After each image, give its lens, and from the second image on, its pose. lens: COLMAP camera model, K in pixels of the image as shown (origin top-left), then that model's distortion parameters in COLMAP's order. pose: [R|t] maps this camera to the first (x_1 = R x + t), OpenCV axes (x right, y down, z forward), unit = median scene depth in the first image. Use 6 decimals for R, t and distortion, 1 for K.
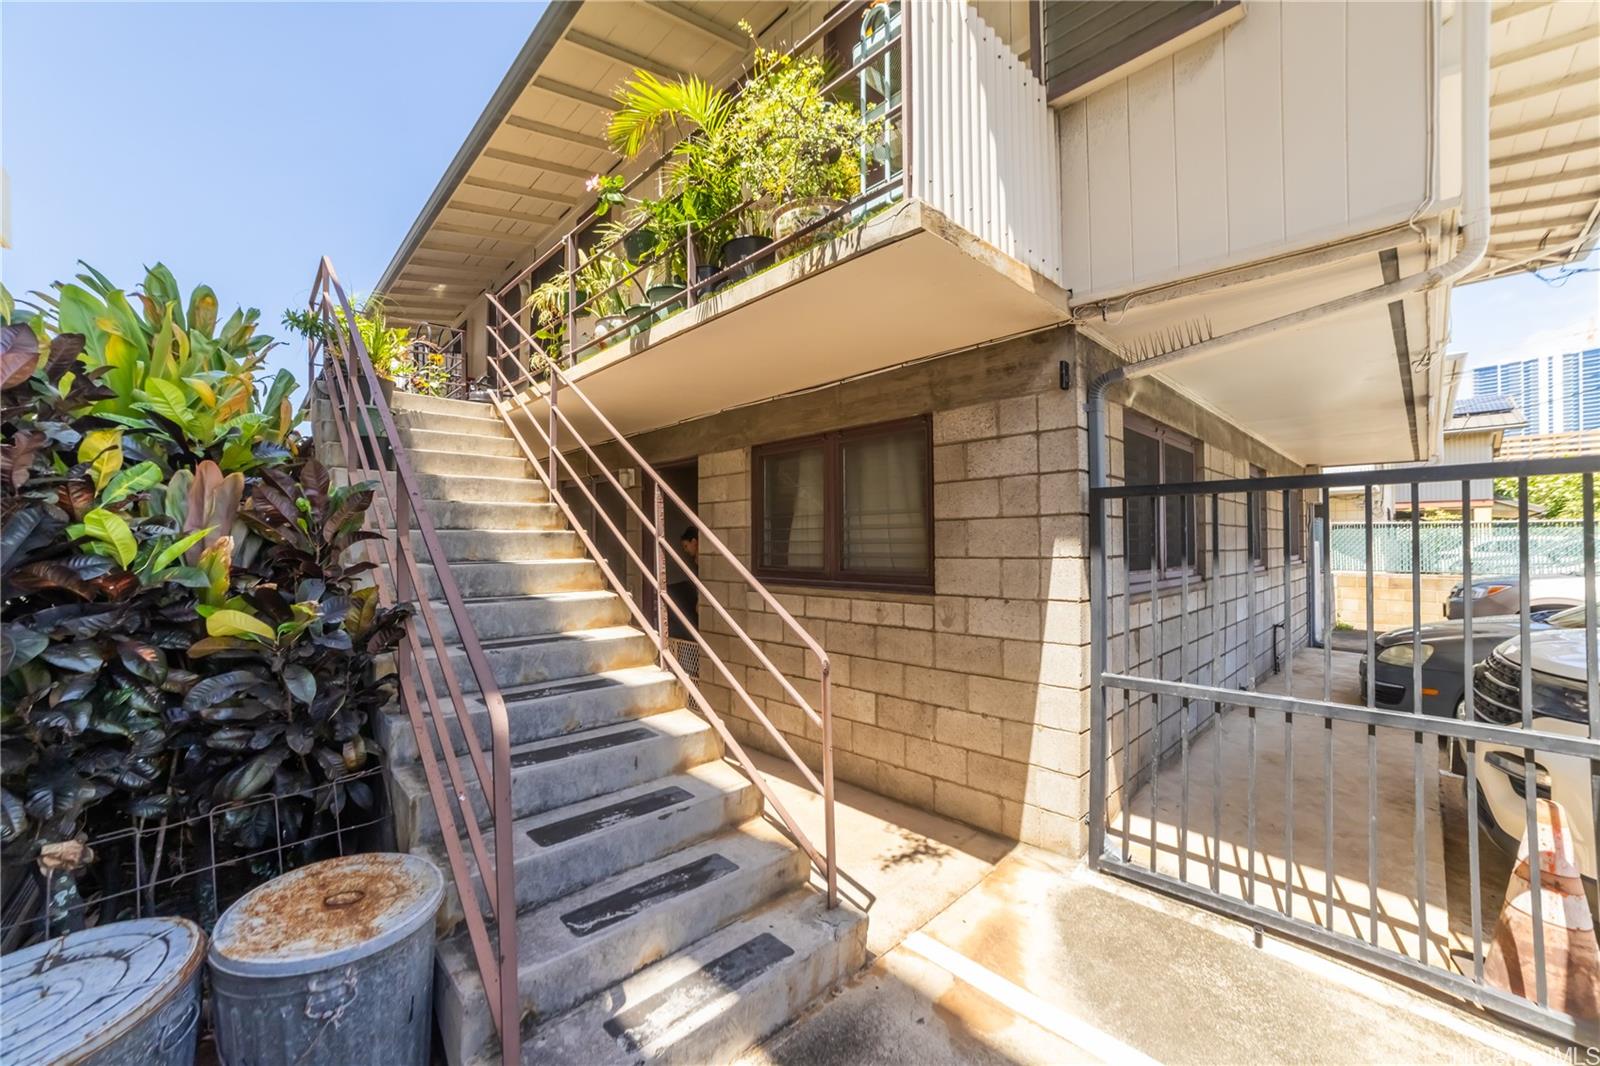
lens RADIAL K [[631.1, 0, 790.9], [0, 631.1, 539.3], [0, 0, 1]] dist [-0.000569, 0.000380]
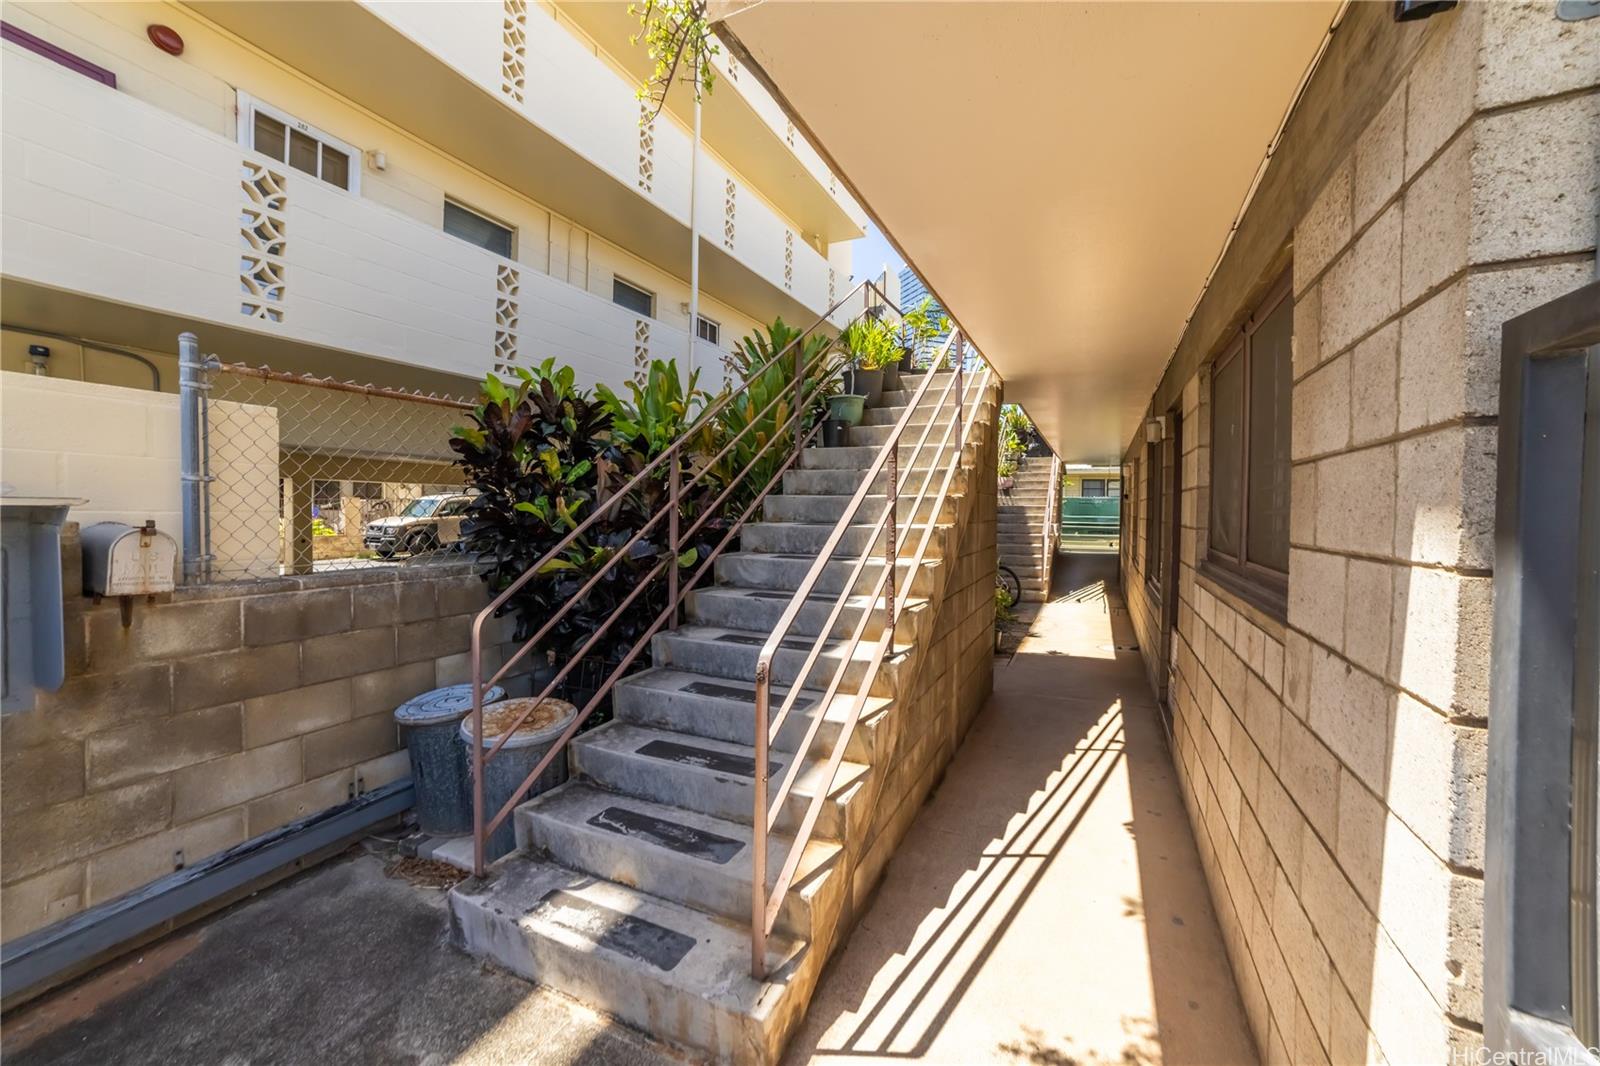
lens RADIAL K [[631.1, 0, 790.3], [0, 631.1, 526.7], [0, 0, 1]] dist [-0.000569, 0.000380]
pose [[0.360816, 0.028847, -0.932191, 0.917663], [-0.003168, 0.999554, 0.029705, 0.003264], [0.932631, -0.007765, 0.360747, 0.882386]]
